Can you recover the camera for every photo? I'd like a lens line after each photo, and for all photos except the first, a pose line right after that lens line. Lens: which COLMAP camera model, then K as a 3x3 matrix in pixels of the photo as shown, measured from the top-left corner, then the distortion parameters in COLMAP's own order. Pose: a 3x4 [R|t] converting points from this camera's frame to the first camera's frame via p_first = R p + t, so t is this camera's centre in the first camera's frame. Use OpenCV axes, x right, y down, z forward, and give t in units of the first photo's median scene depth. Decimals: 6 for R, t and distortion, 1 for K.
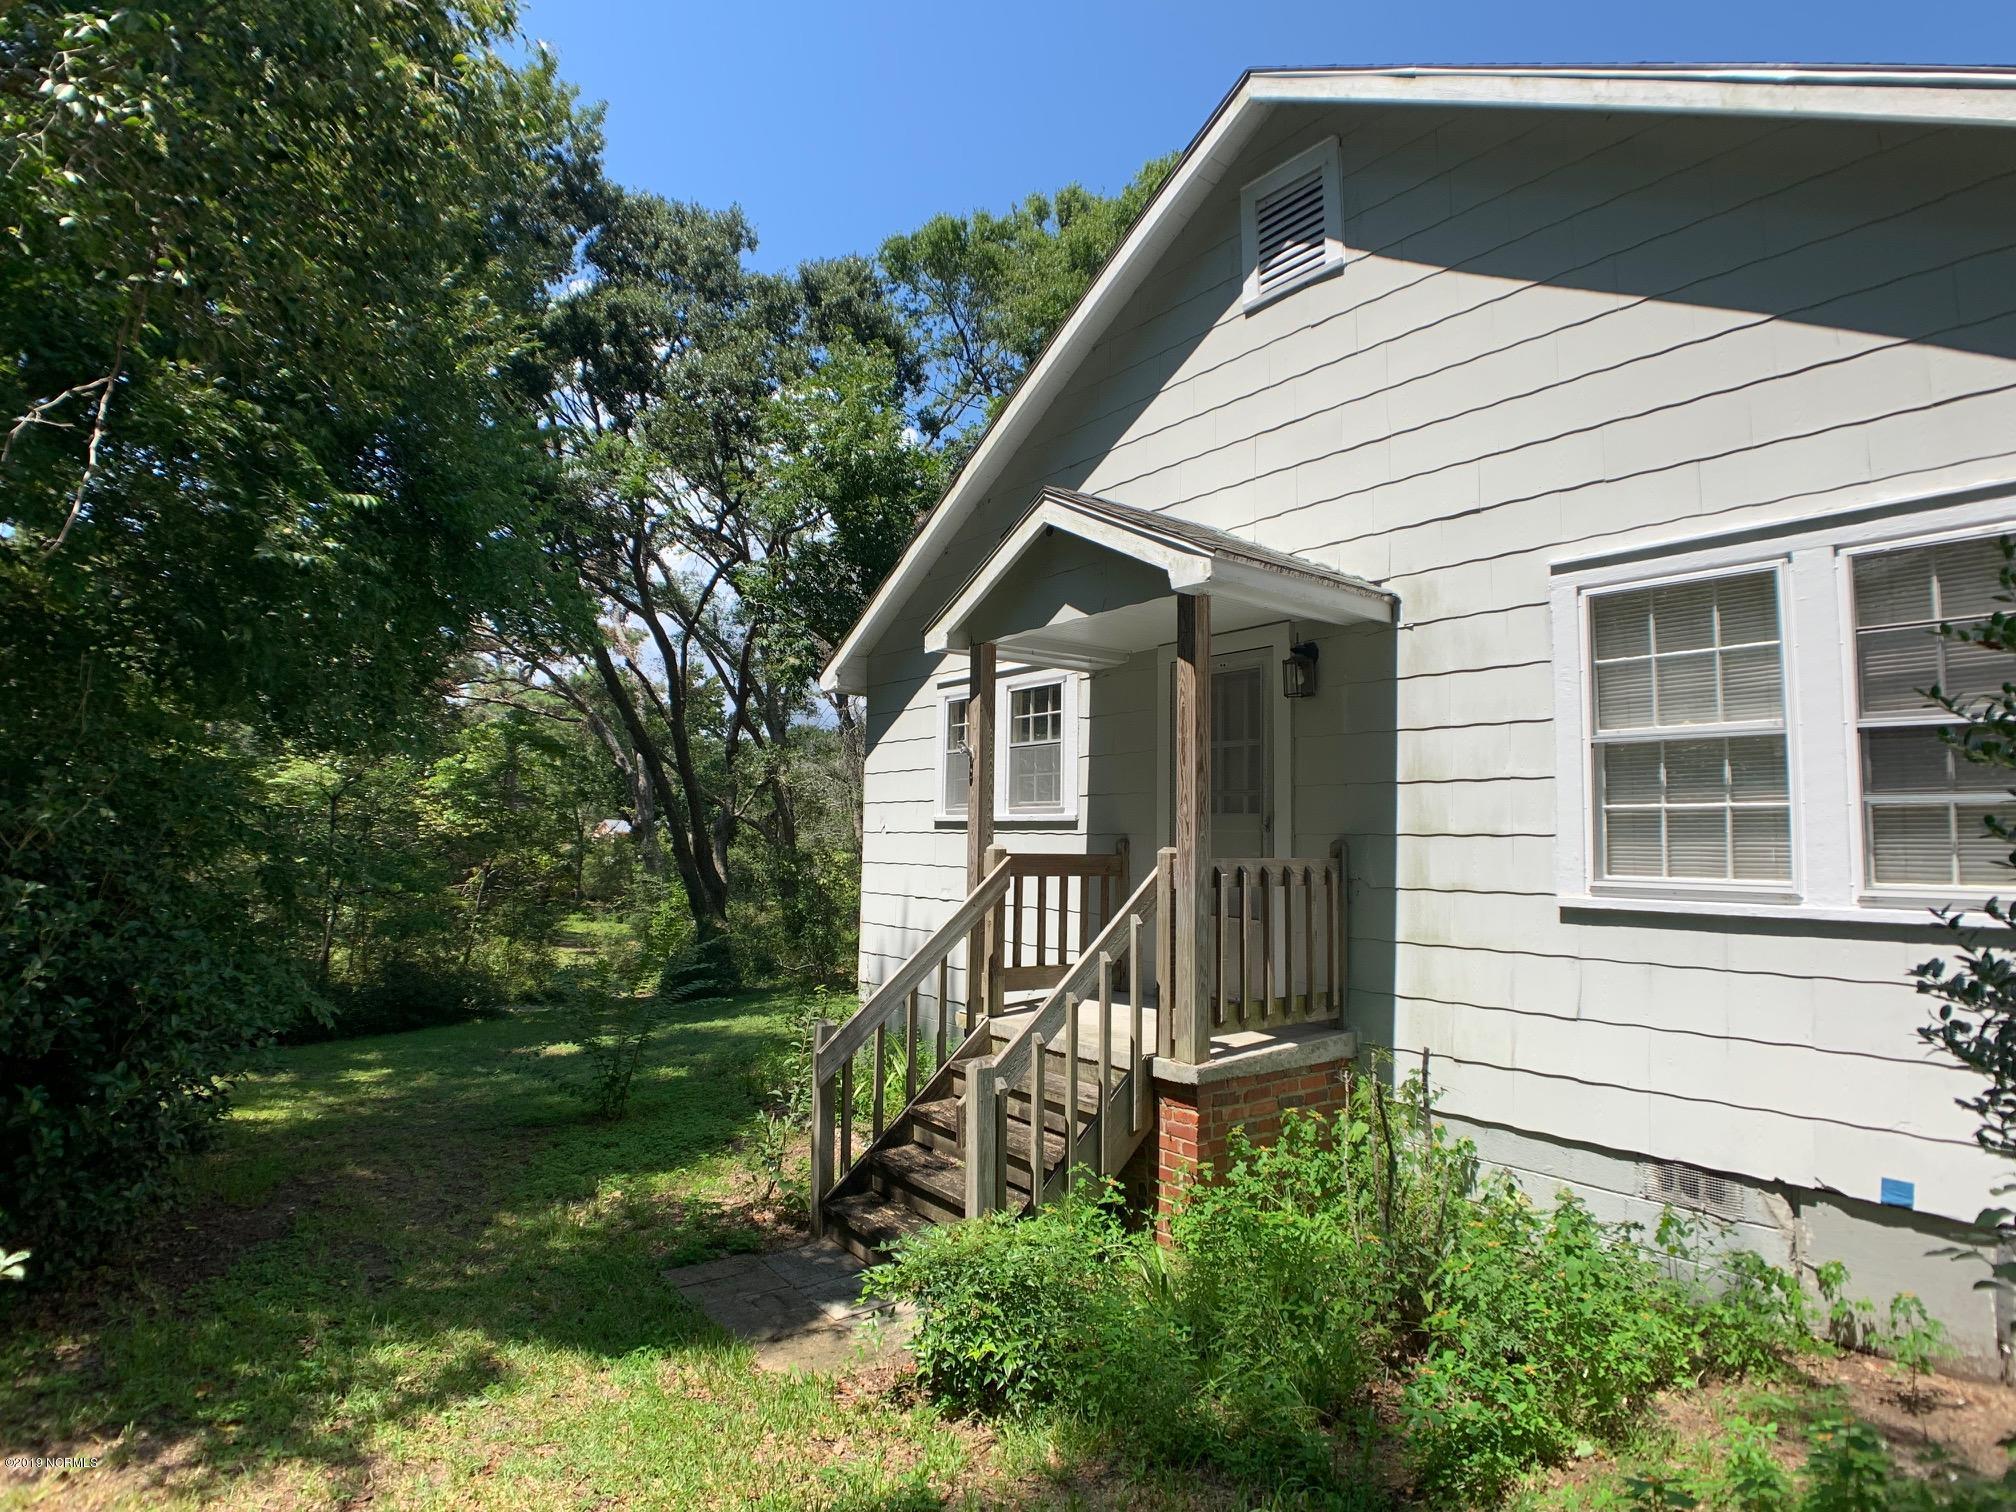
lens RADIAL K [[1096.0, 0, 994.5], [0, 1096.0, 751.0], [0, 0, 1]] dist [-0.065751, -0.000239]
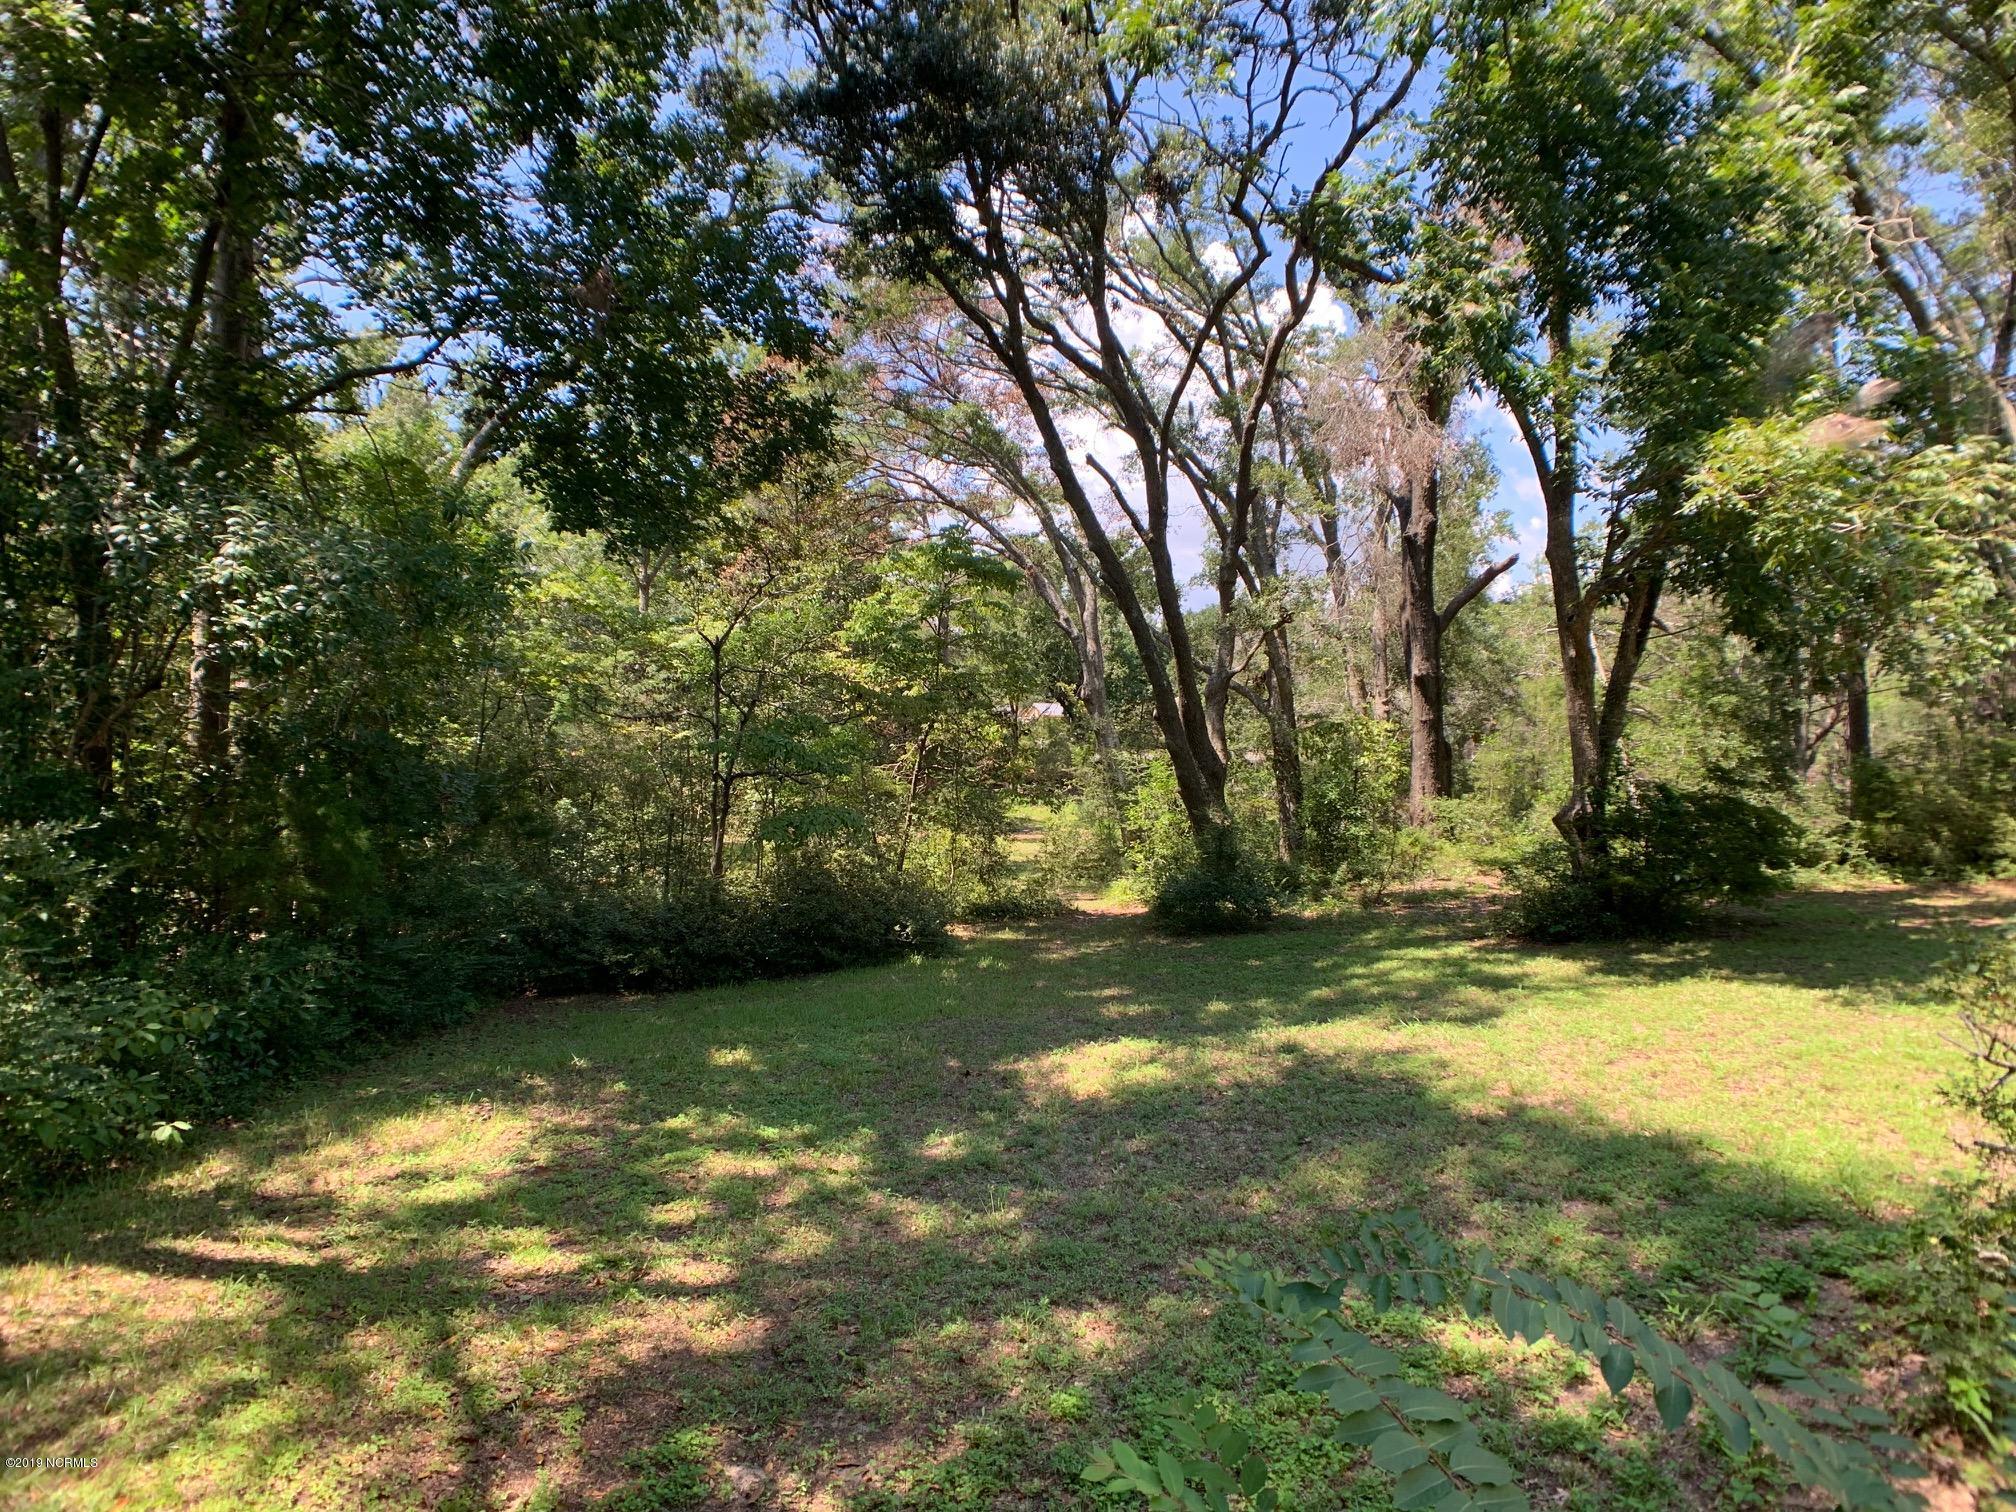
lens RADIAL K [[1096.0, 0, 994.5], [0, 1096.0, 751.0], [0, 0, 1]] dist [-0.065751, -0.000239]
pose [[0.930945, 0.000315, -0.365159, -0.128889], [0.037745, 0.994560, 0.097086, 0.038484], [0.363203, -0.104165, 0.925869, 0.277697]]
